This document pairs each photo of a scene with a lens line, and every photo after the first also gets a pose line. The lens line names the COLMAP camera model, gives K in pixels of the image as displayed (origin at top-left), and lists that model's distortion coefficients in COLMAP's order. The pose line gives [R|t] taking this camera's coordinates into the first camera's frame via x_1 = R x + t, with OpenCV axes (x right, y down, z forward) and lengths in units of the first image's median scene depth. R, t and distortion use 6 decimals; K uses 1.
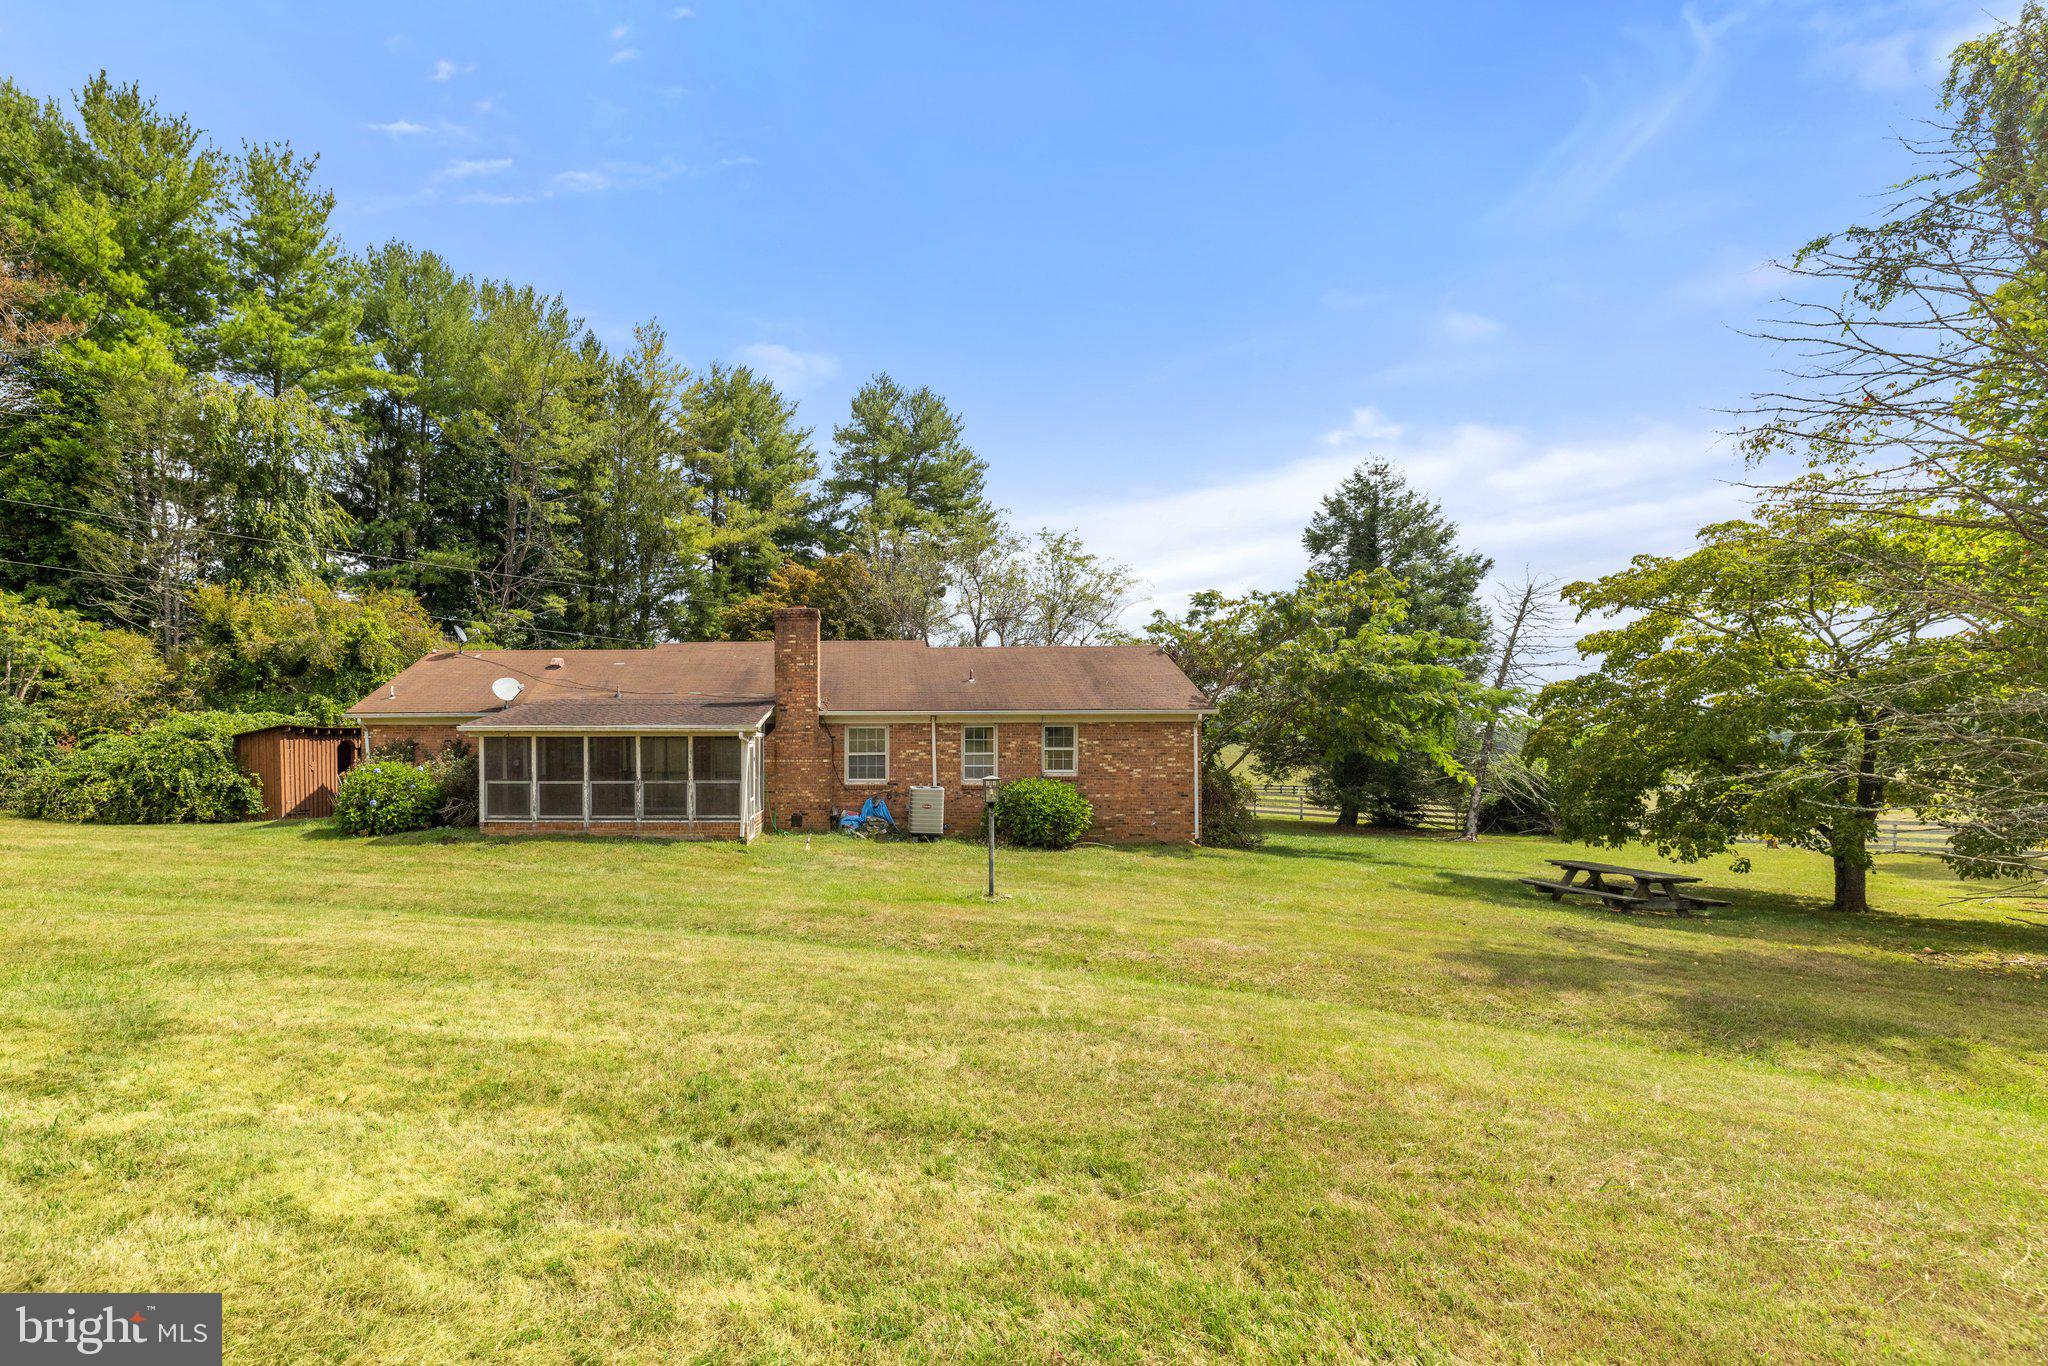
lens RADIAL K [[964.7, 0, 859.5], [0, 964.7, 711.8], [0, 0, 1]] dist [-0.001079, -0.000466]
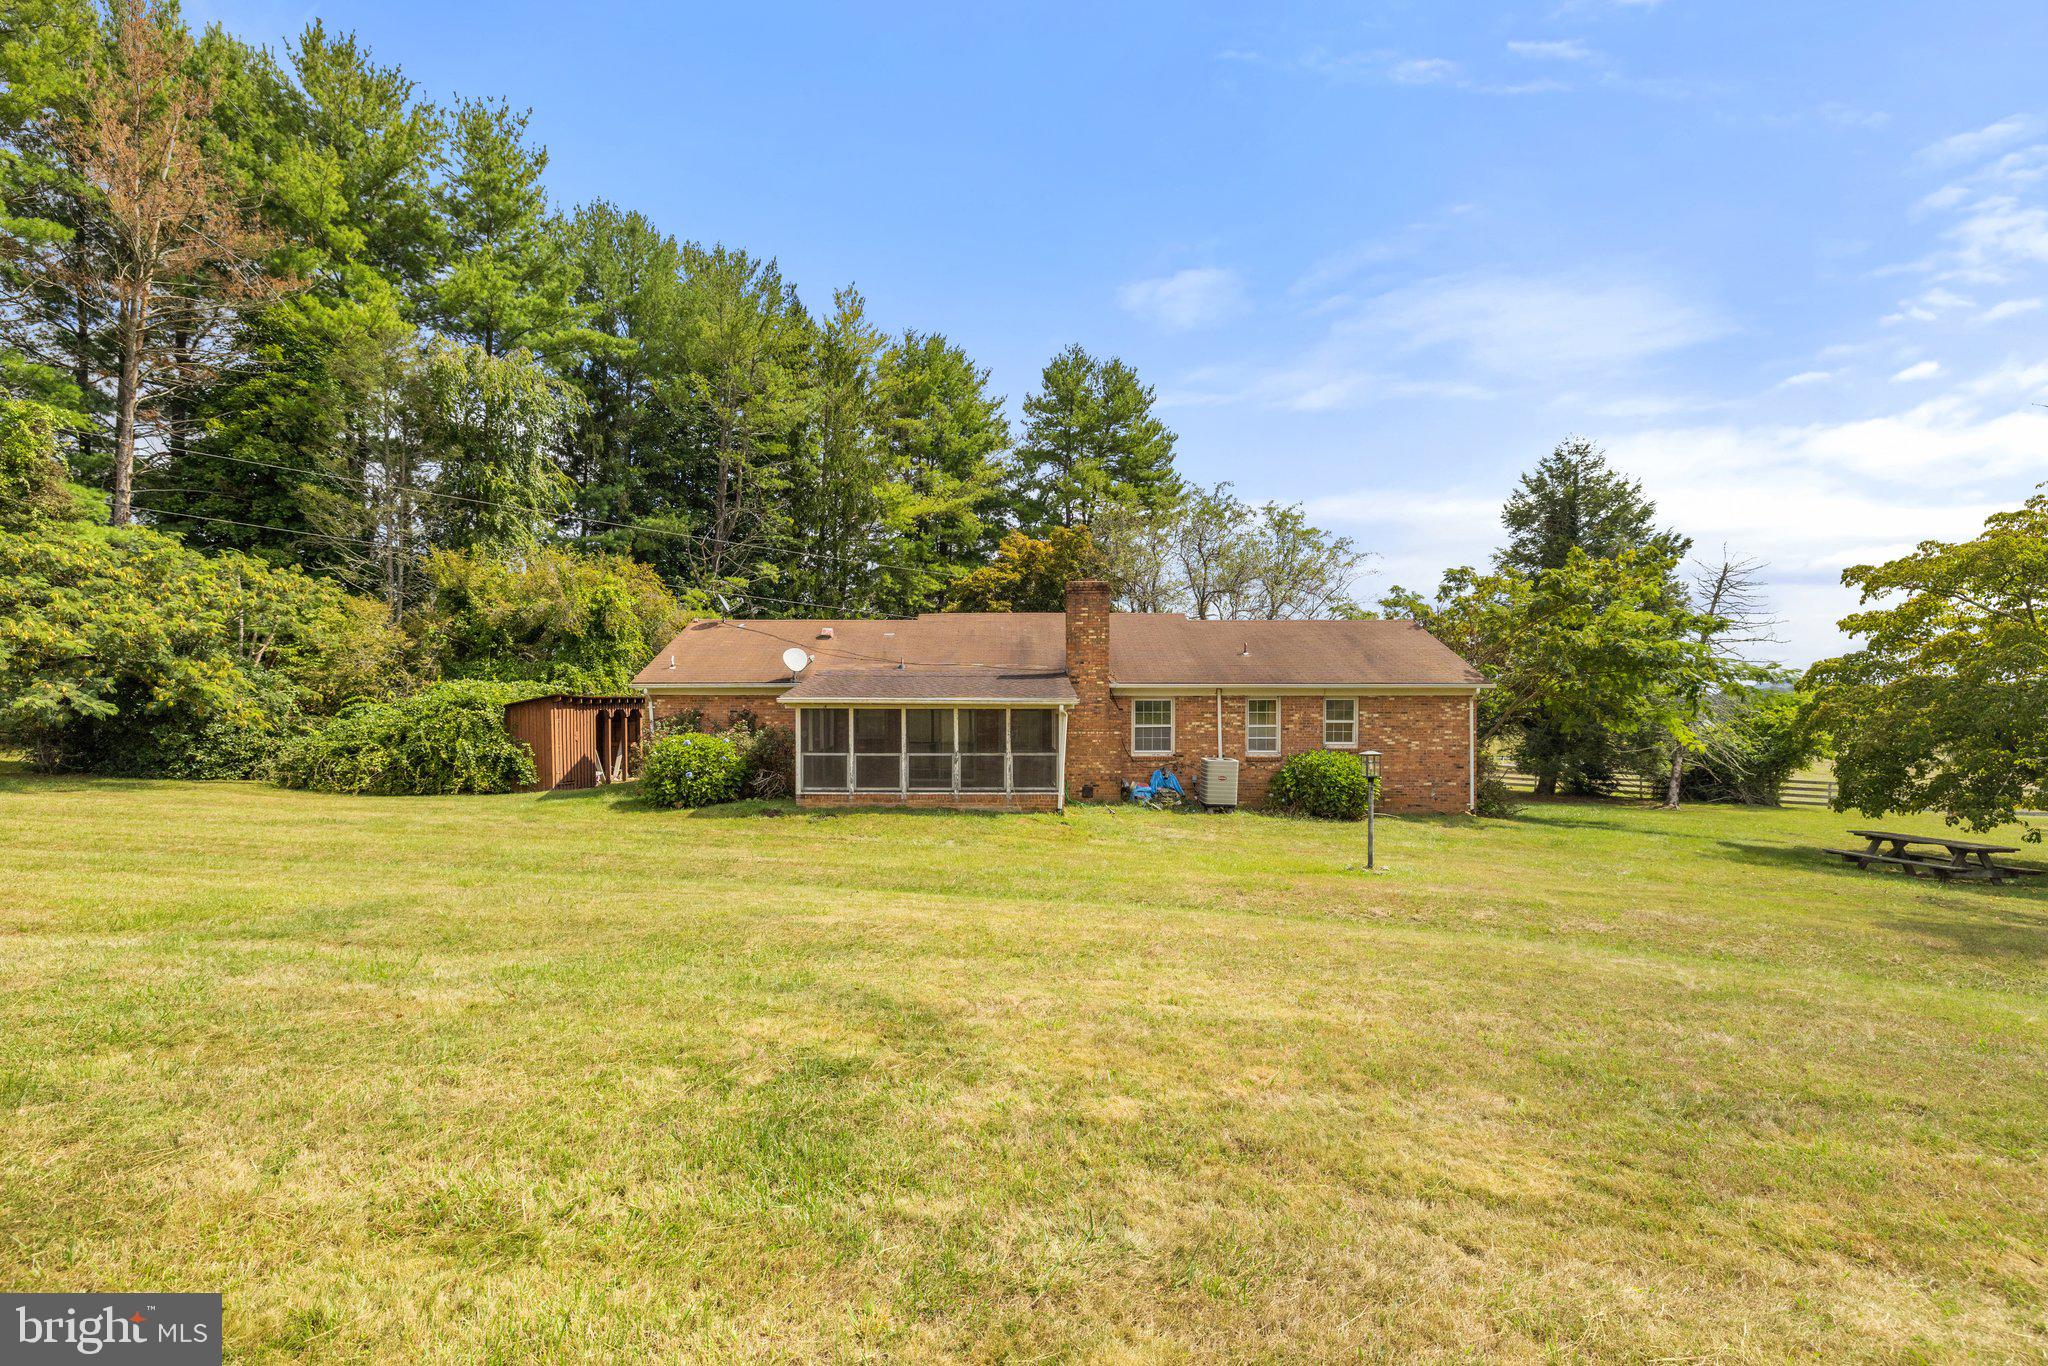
lens RADIAL K [[963.1, 0, 1024.0], [0, 963.1, 683.0], [0, 0, 1]] dist [-0.006294, -0.000326]
pose [[0.998953, 0.005093, 0.045474, -0.128508], [-0.005292, 0.999977, 0.004258, -0.003534], [-0.045451, -0.004494, 0.998956, -0.000395]]
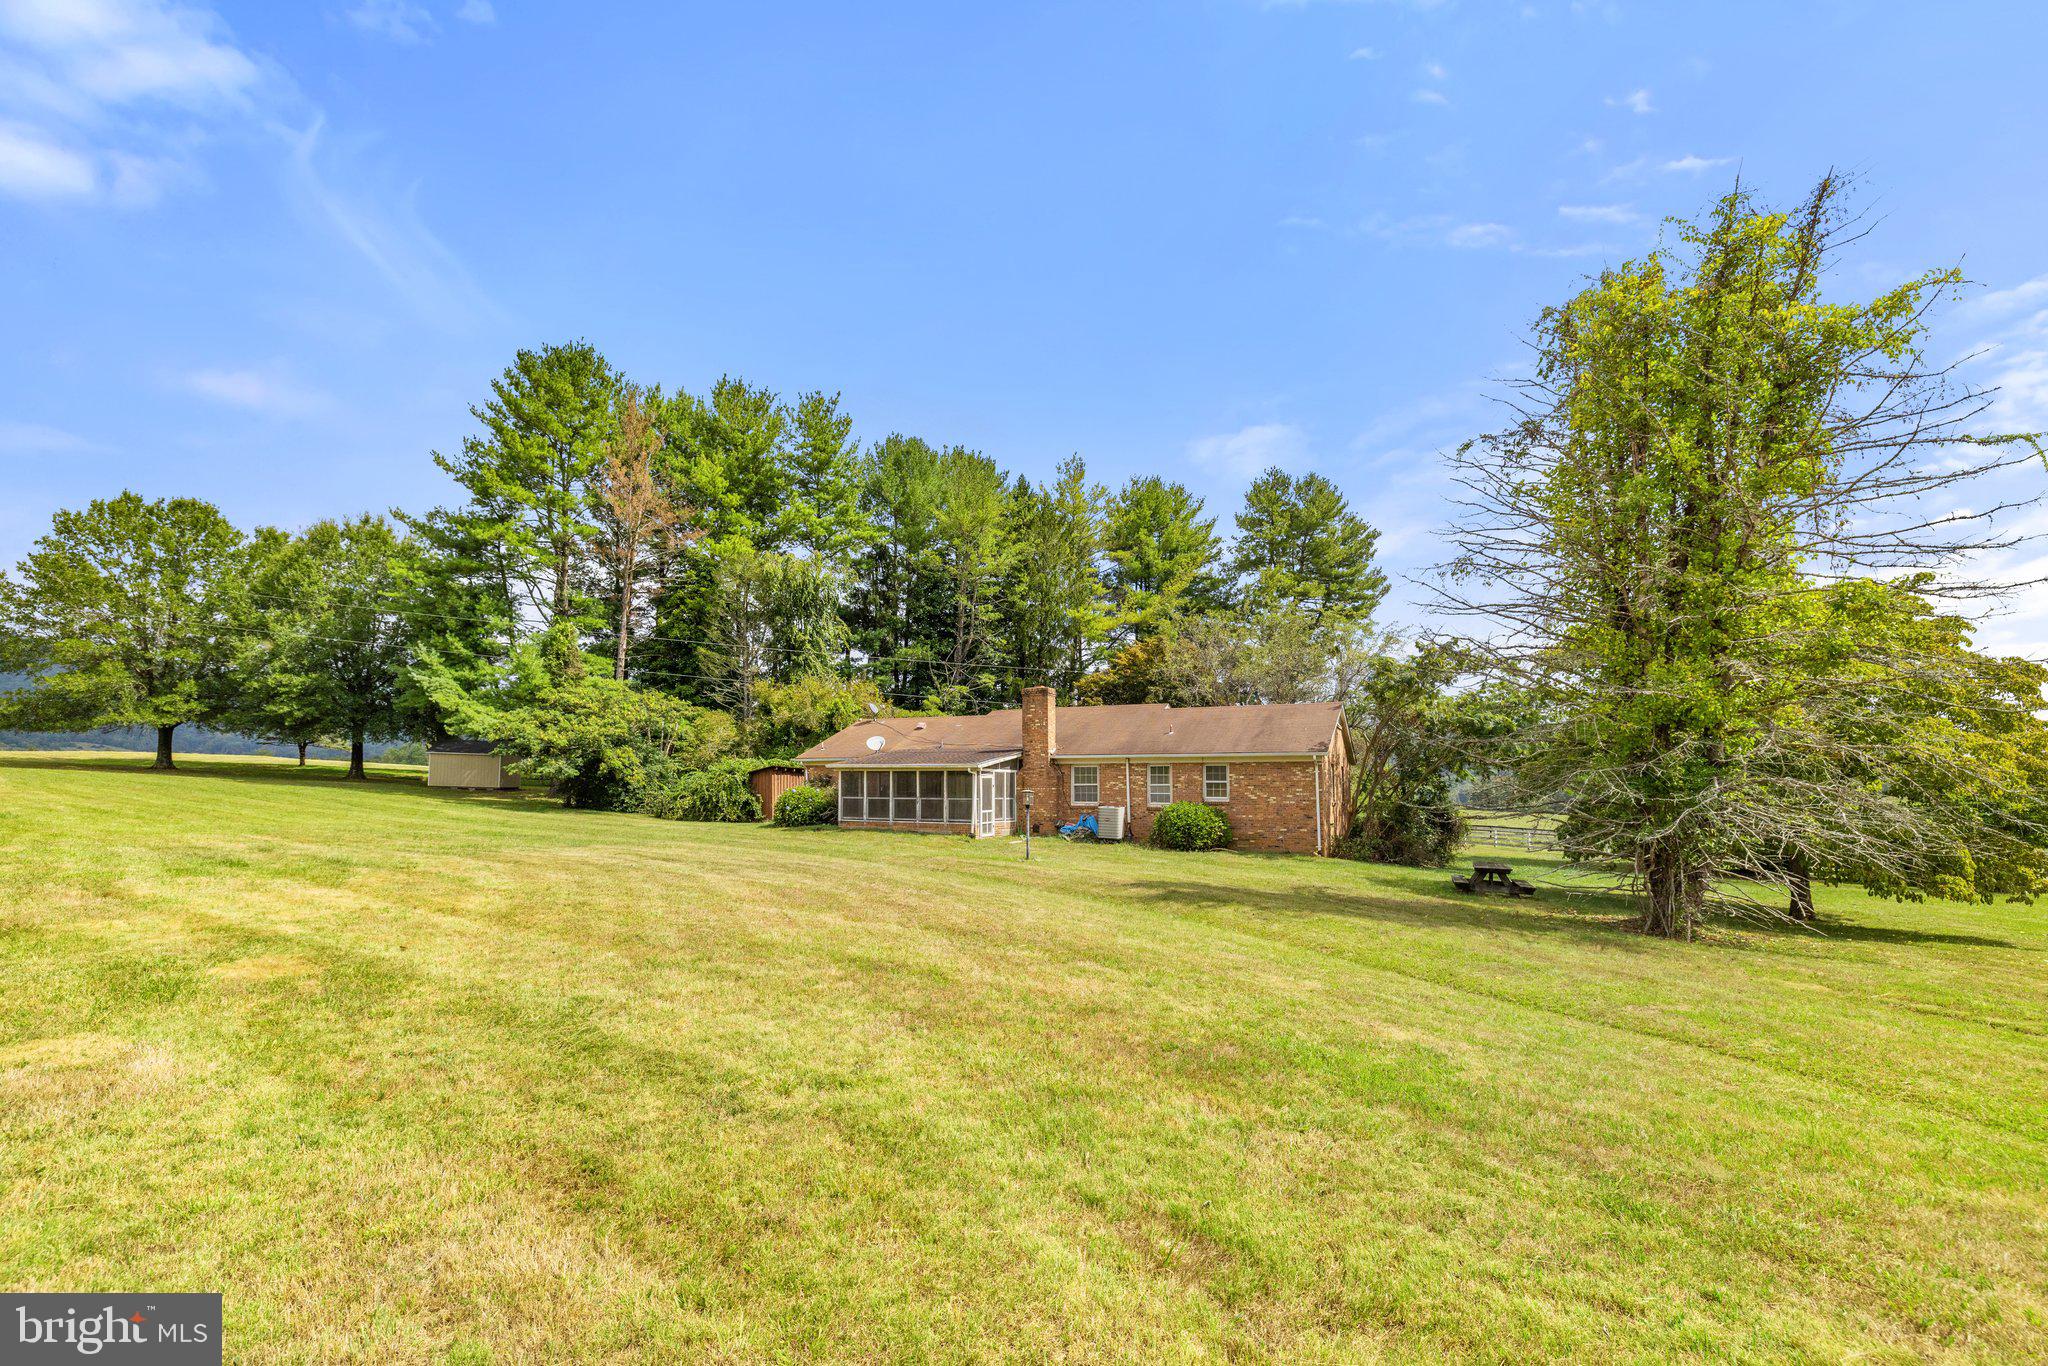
lens RADIAL K [[963.1, 0, 1024.0], [0, 963.1, 683.0], [0, 0, 1]] dist [-0.006294, -0.000326]
pose [[0.906724, -0.038907, -0.419926, 0.401941], [0.003790, 0.996447, -0.084138, 0.009478], [0.421707, 0.074698, 0.903650, -0.273373]]
